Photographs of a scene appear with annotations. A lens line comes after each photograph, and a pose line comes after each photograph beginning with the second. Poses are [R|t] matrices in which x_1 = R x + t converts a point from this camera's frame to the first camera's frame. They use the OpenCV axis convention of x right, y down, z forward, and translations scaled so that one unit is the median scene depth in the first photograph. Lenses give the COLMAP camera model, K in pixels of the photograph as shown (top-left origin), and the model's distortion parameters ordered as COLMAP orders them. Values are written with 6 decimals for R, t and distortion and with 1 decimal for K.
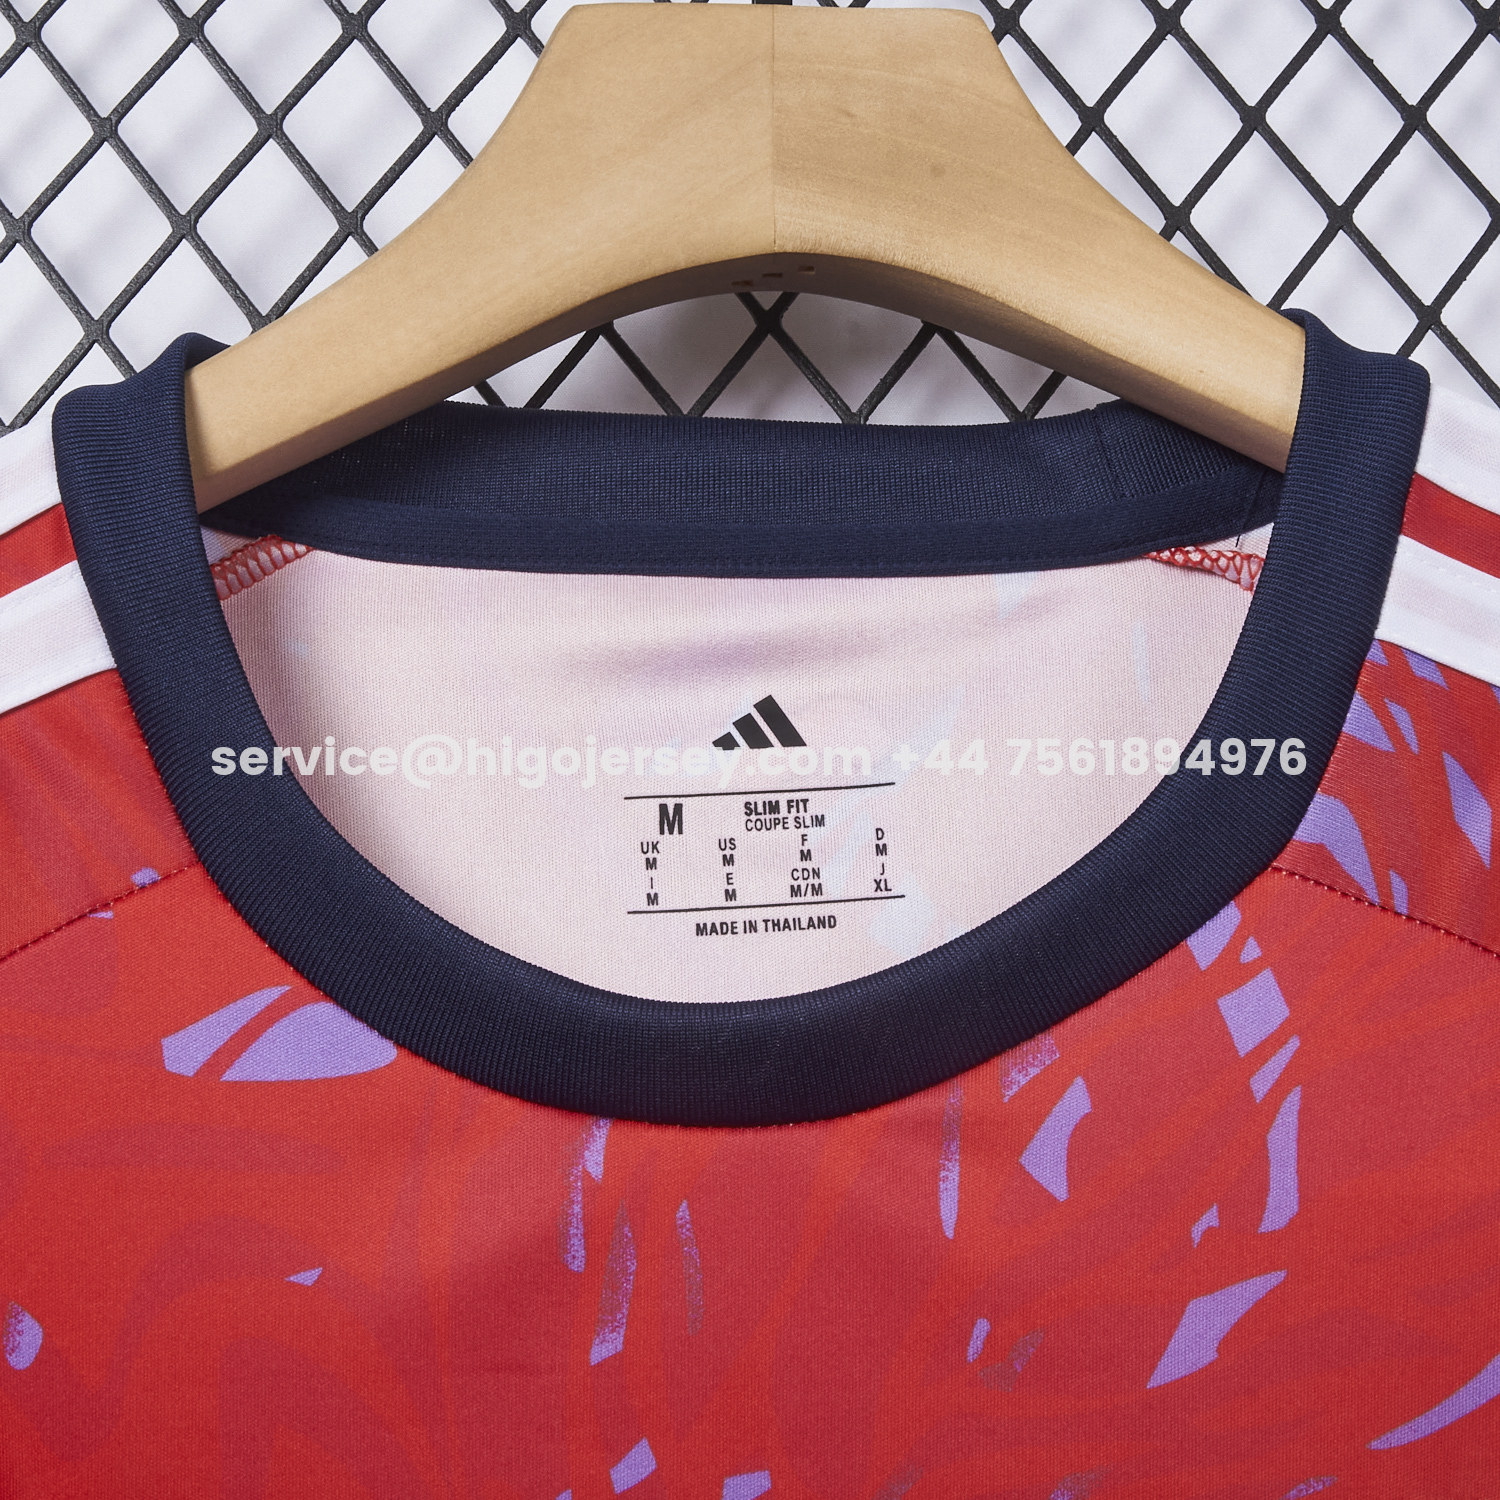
lens RADIAL K [[3663.4, 0, 750.0], [0, 3663.4, 750.0], [0, 0, 1]] dist [-0.073366, -0.002760]
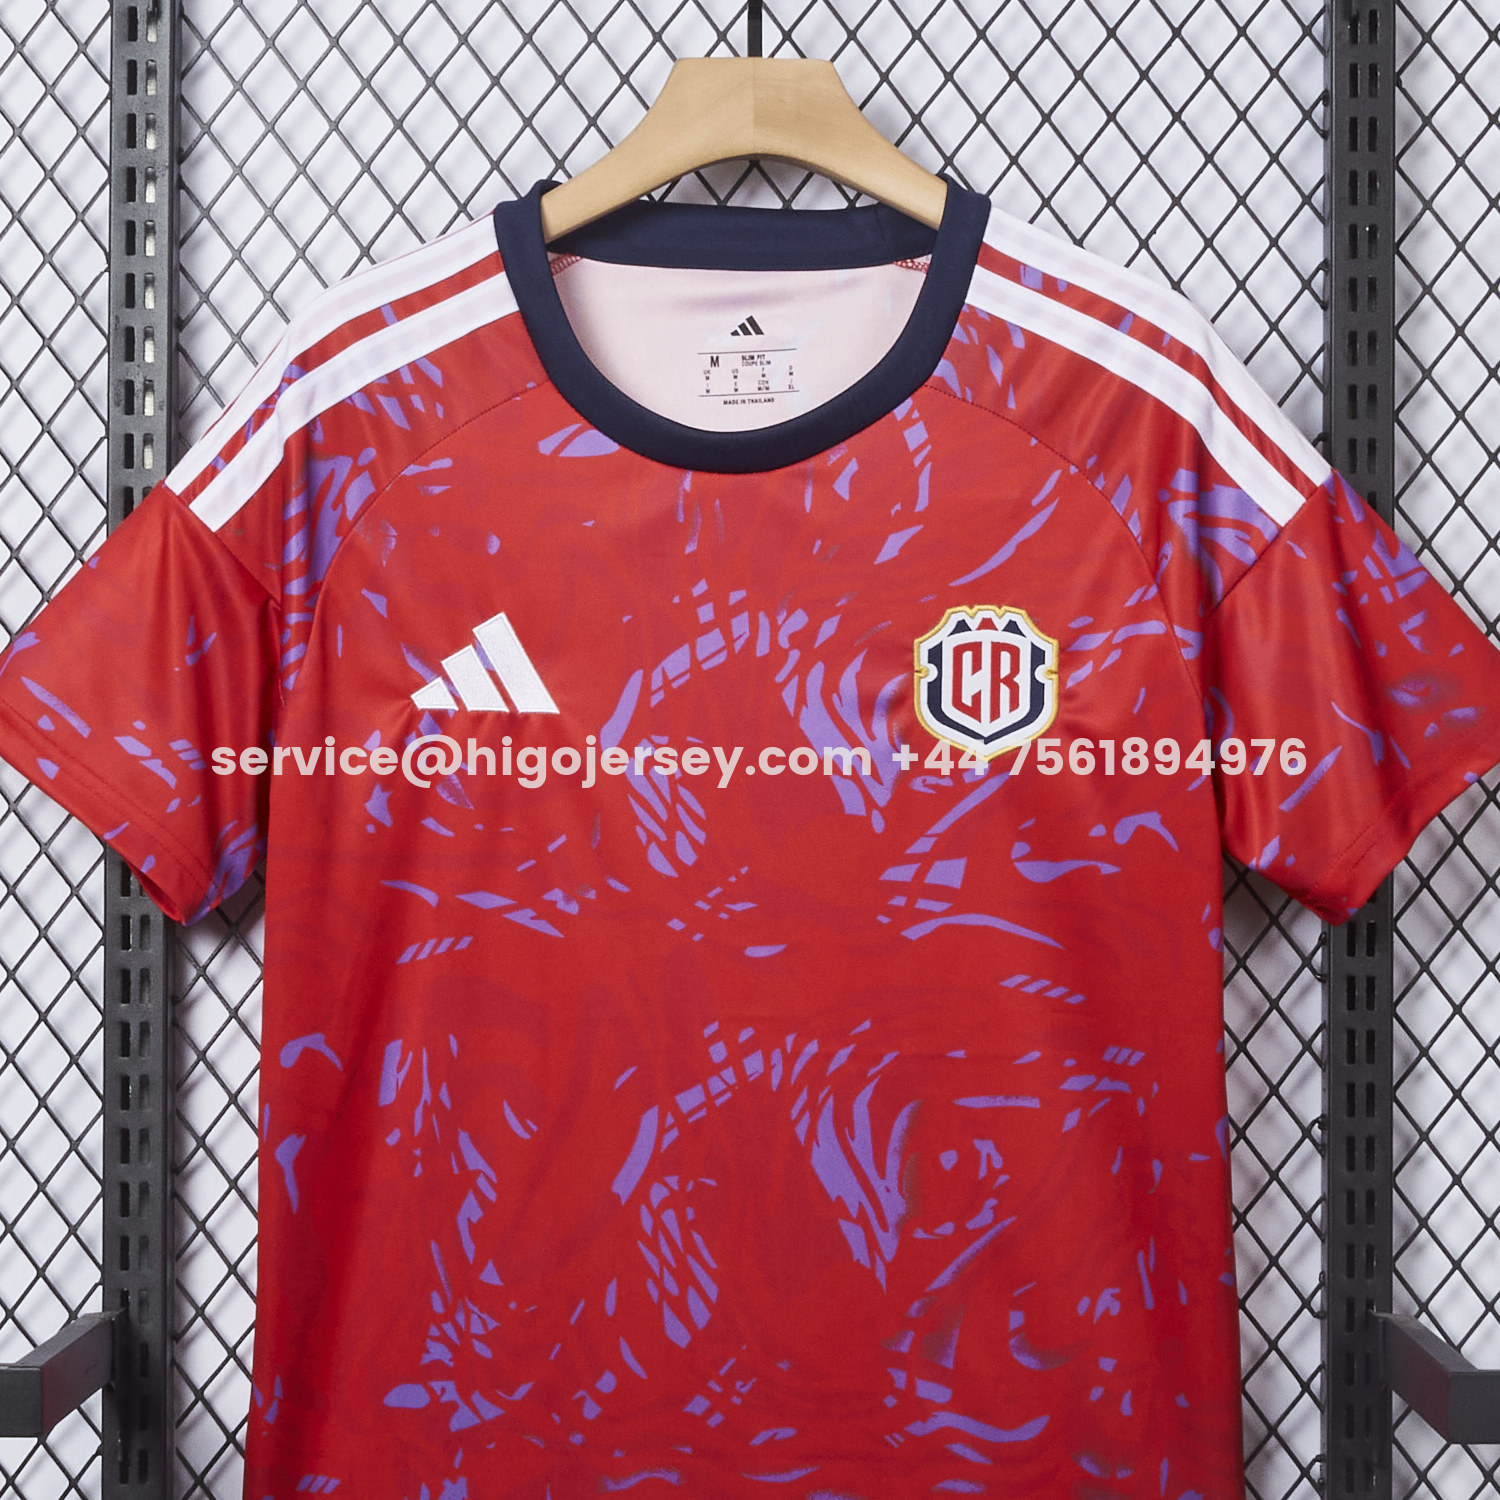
lens RADIAL K [[2760.7, 0, 750.0], [0, 2760.7, 750.0], [0, 0, 1]] dist [-0.001156, 0.036884]
pose [[0.999839, 0.011497, -0.013749, 0.039857], [-0.008493, 0.979468, 0.201420, -0.123046], [0.015782, -0.201271, 0.979408, -1.182918]]
